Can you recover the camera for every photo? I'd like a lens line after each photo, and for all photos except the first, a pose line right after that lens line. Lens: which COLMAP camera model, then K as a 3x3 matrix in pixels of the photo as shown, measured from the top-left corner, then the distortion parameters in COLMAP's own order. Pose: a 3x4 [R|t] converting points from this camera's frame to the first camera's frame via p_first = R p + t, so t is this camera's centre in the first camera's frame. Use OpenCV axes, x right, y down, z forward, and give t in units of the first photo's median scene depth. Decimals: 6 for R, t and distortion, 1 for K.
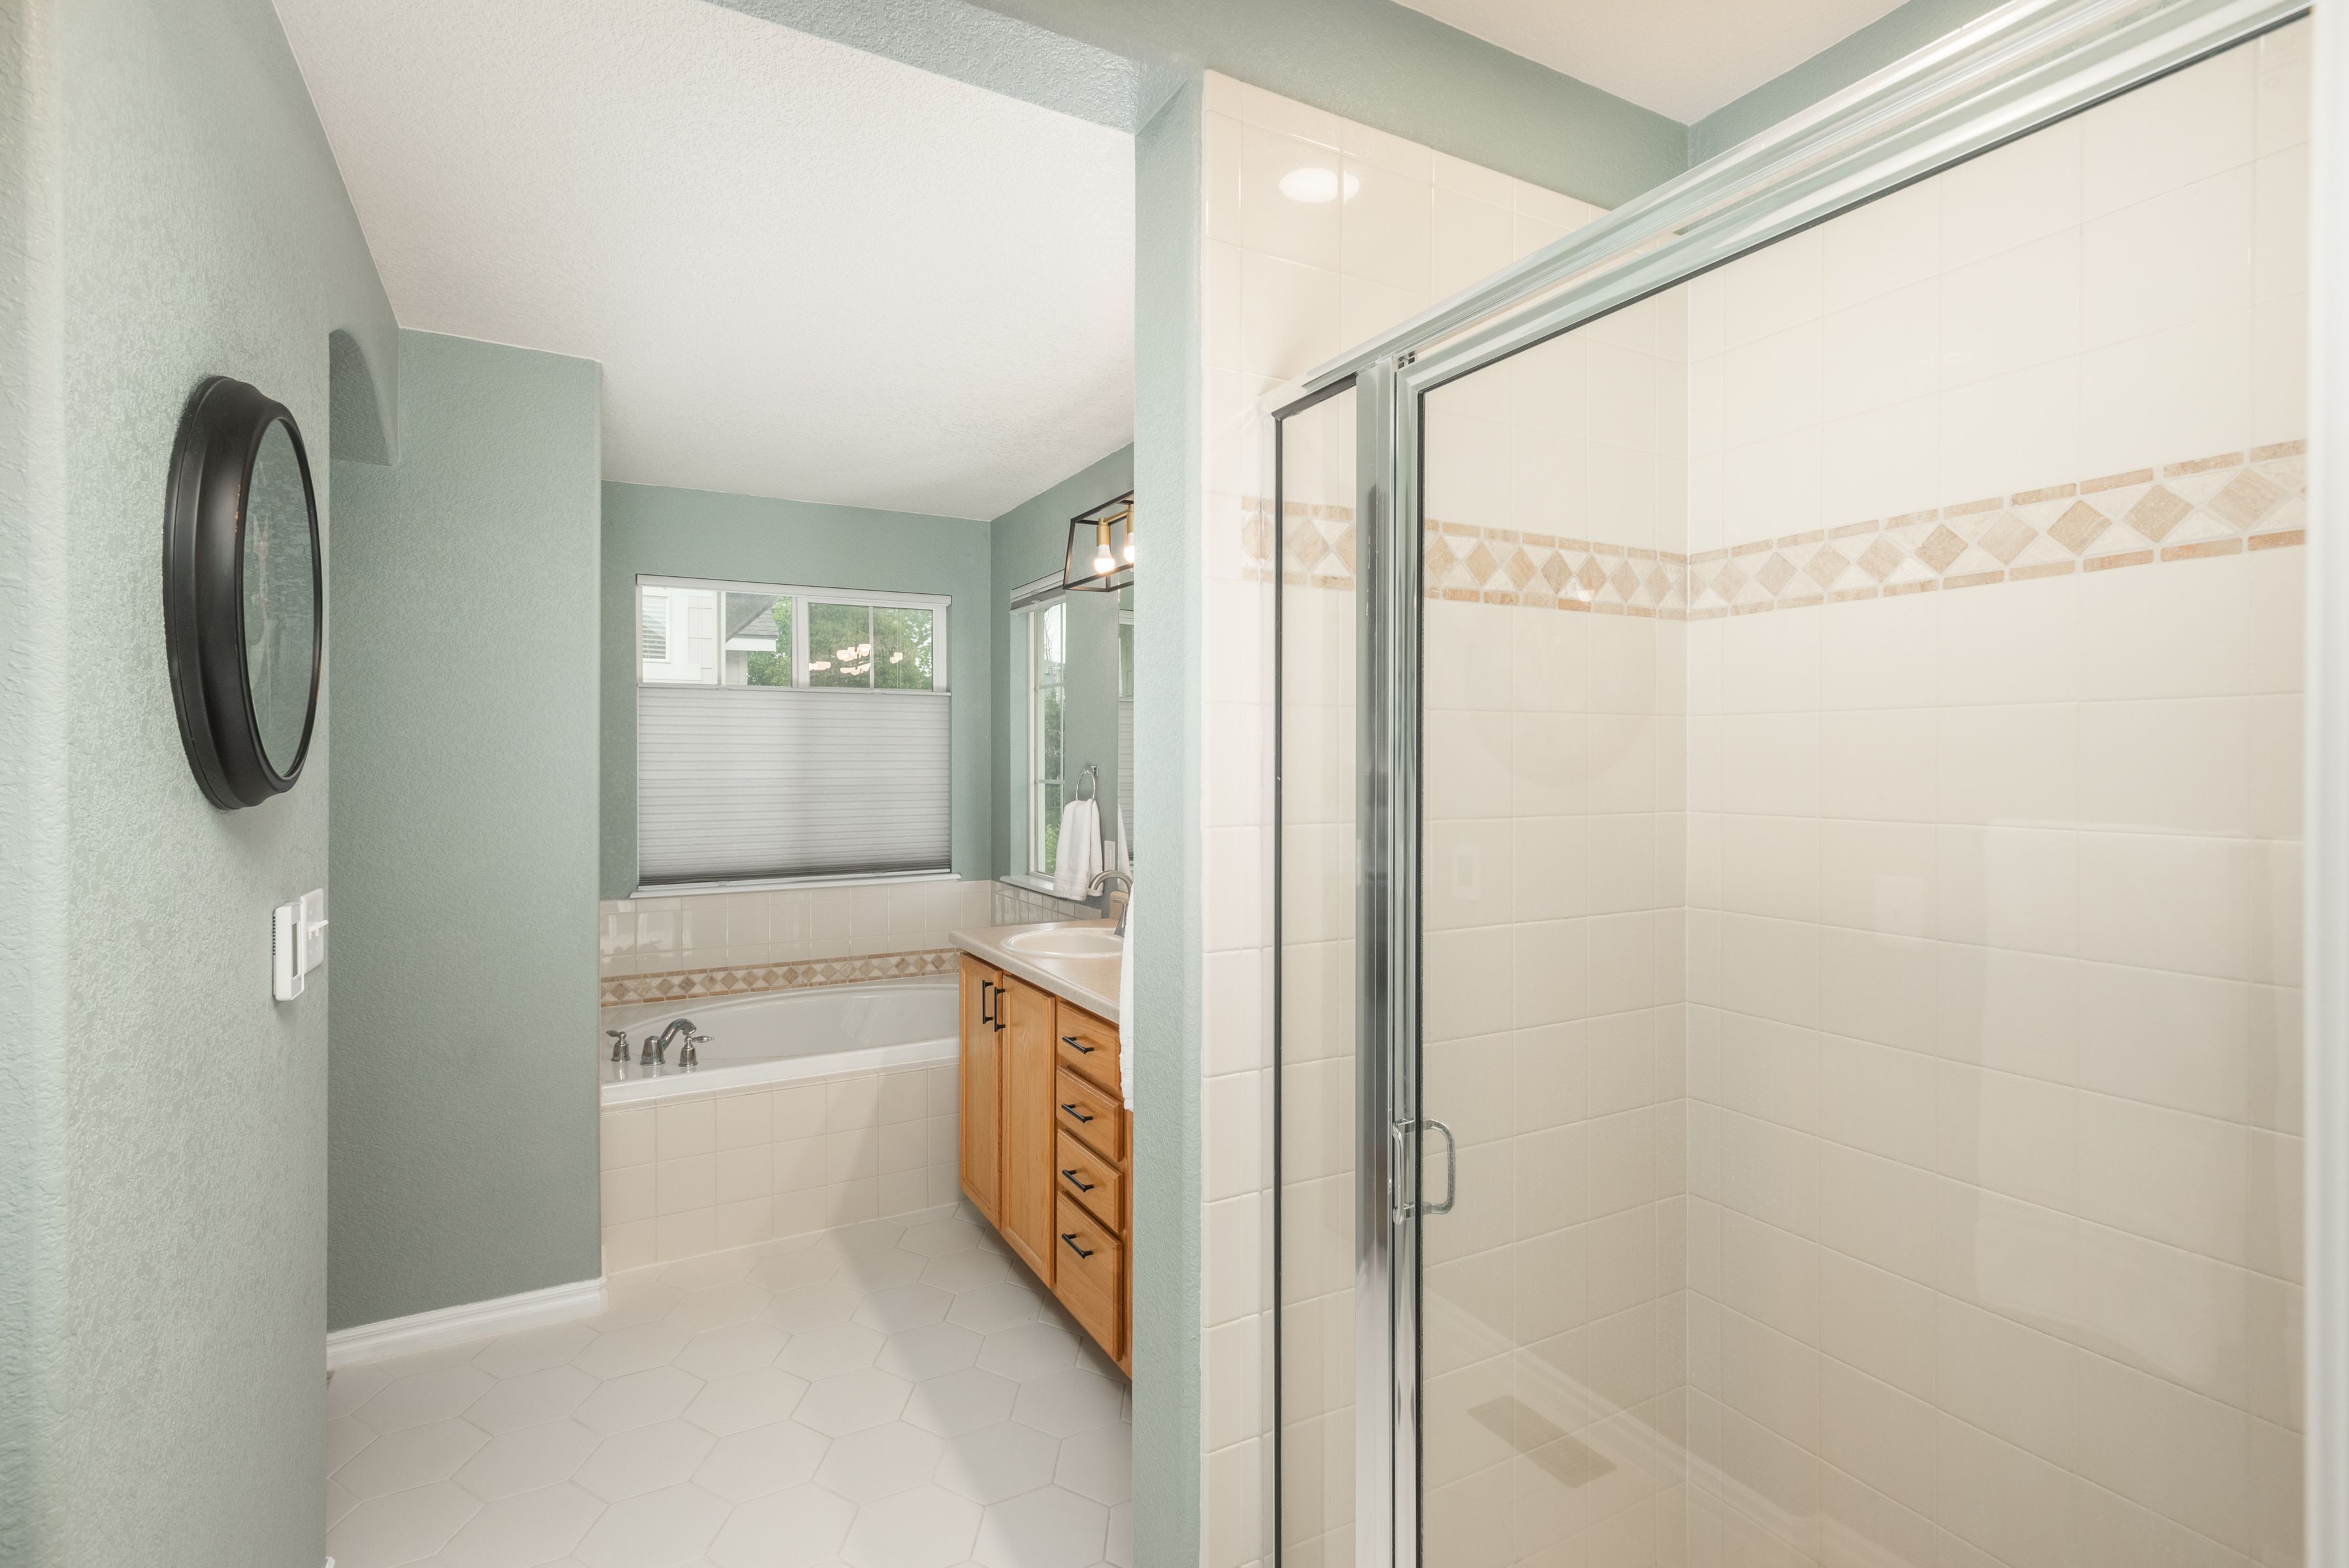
lens RADIAL K [[1085.1, 0, 1187.6], [0, 1085.1, 782.5], [0, 0, 1]] dist [0.015449, -0.003981]
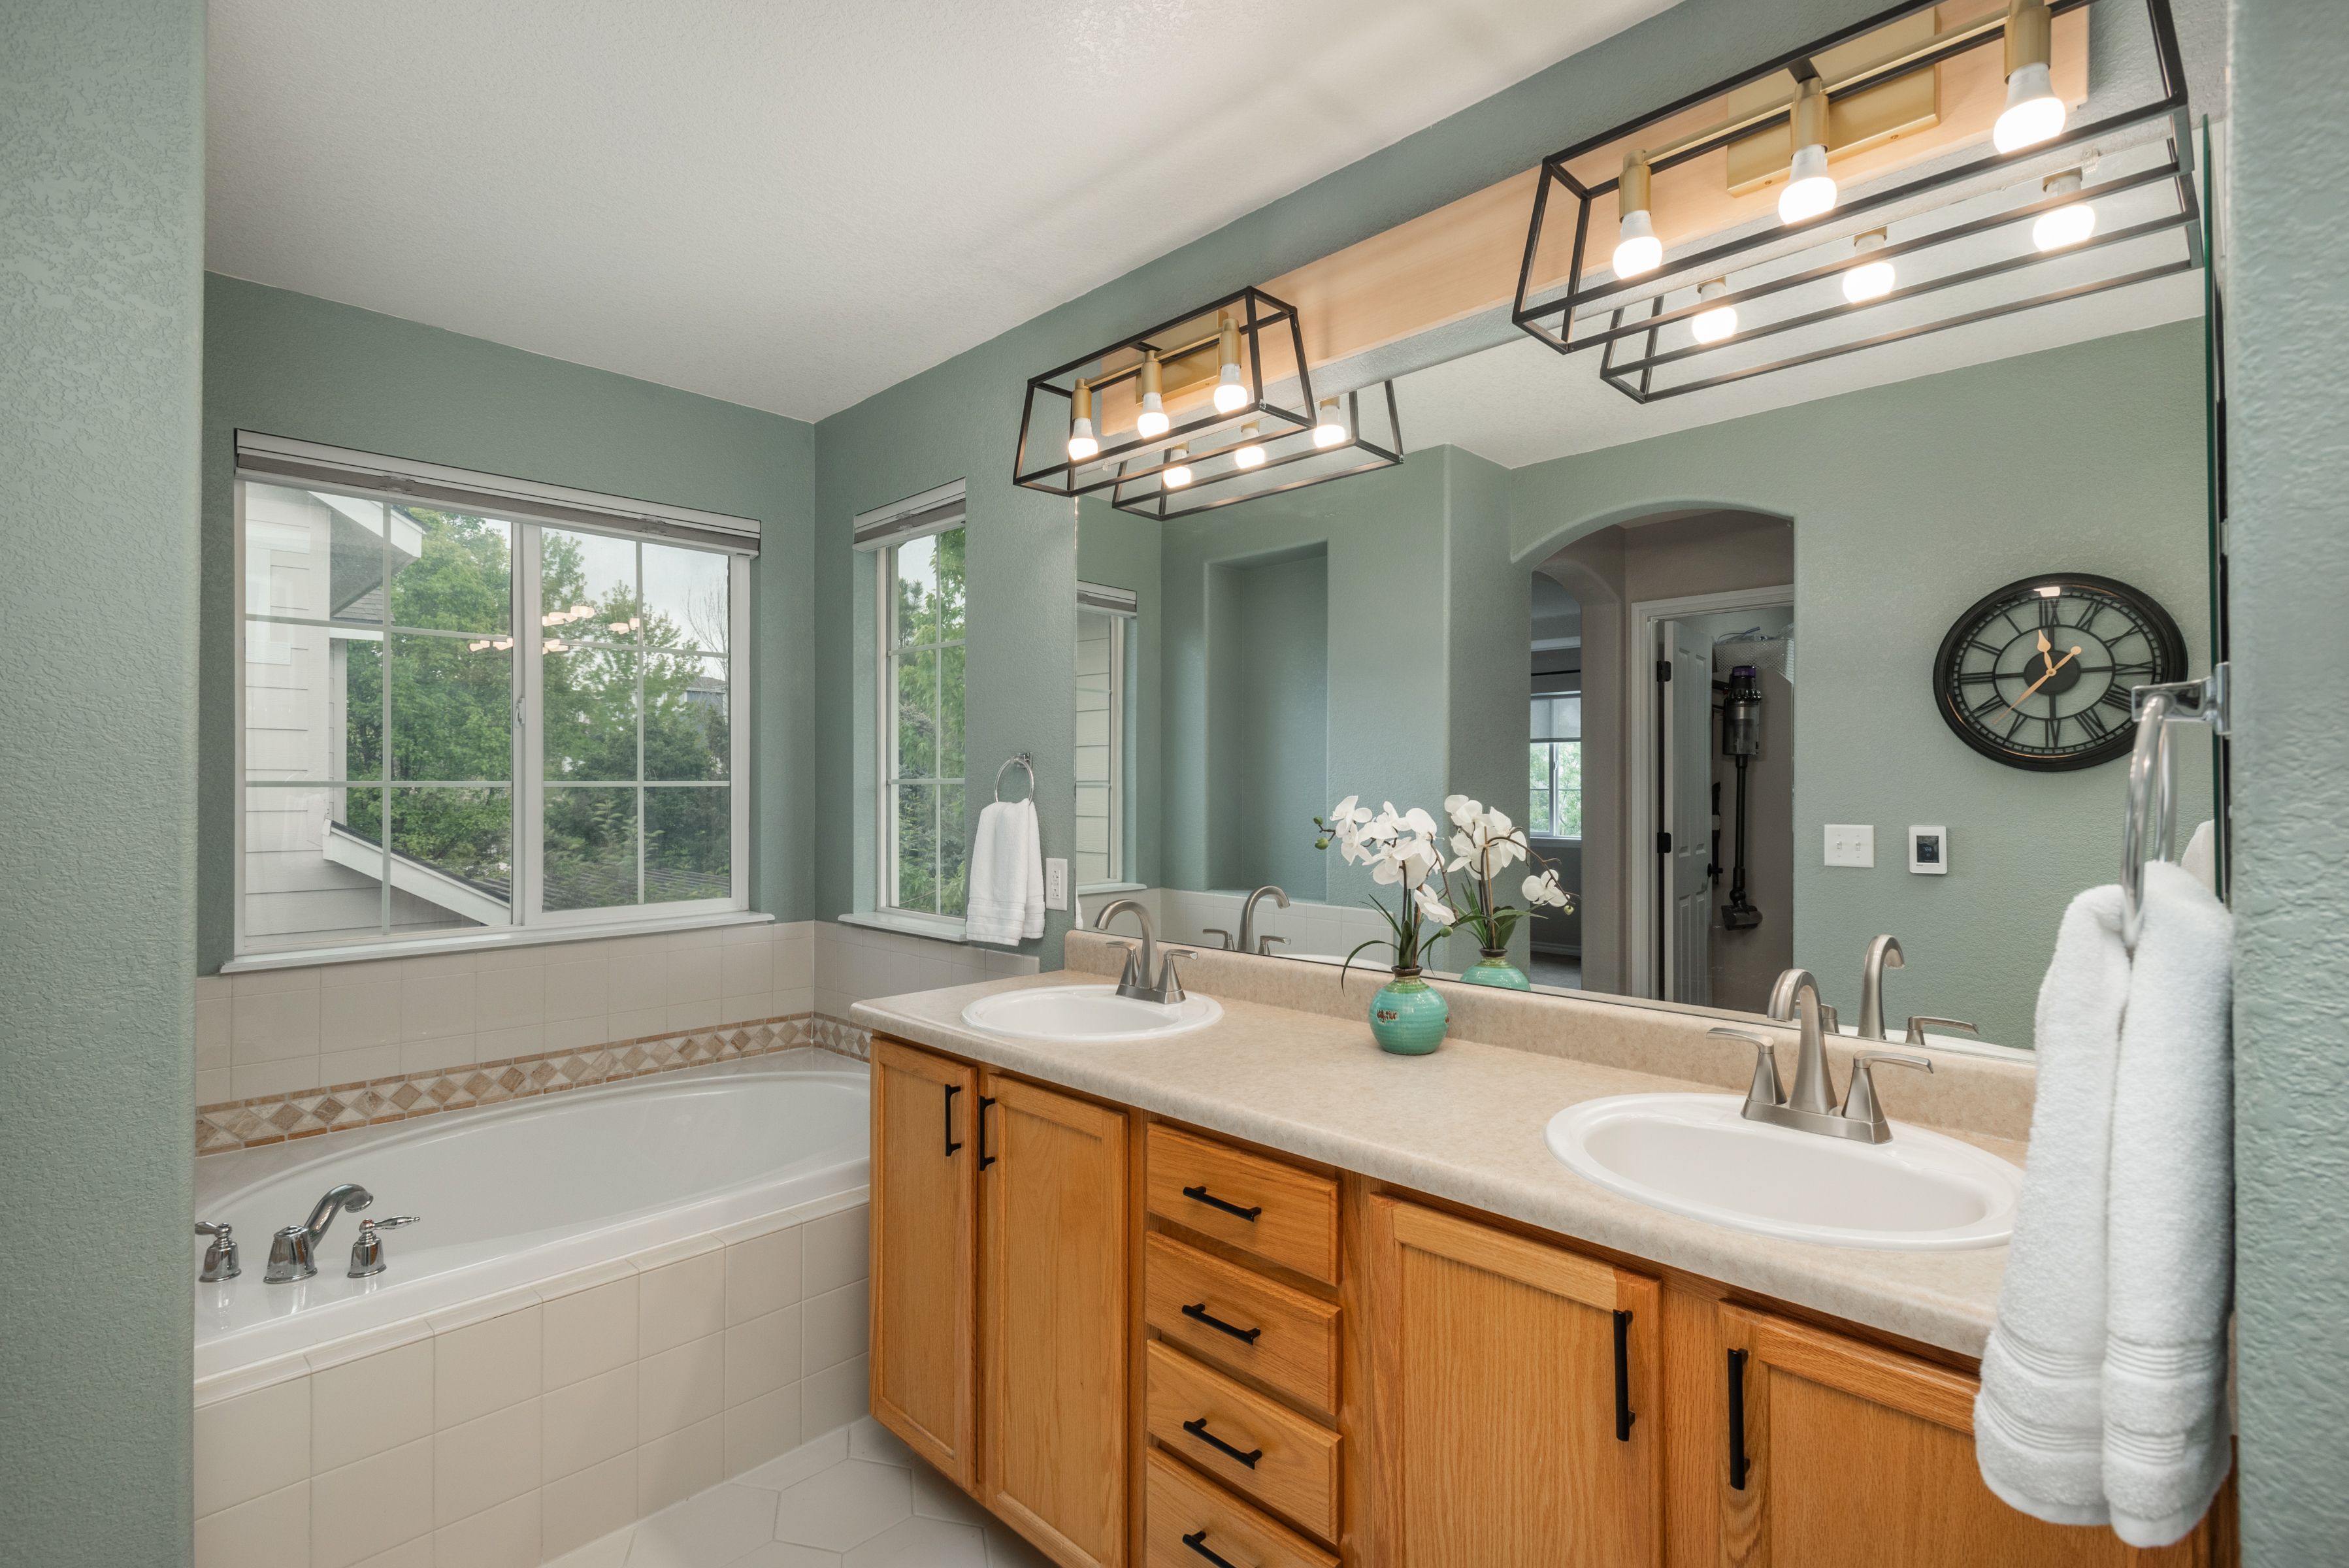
lens RADIAL K [[1085.1, 0, 1158.4], [0, 1085.1, 776.2], [0, 0, 1]] dist [0.015449, -0.003981]
pose [[0.962636, -0.002538, 0.270785, -0.195997], [0.010472, 0.999557, -0.027859, 0.021958], [-0.270595, 0.029654, 0.962237, 0.305448]]
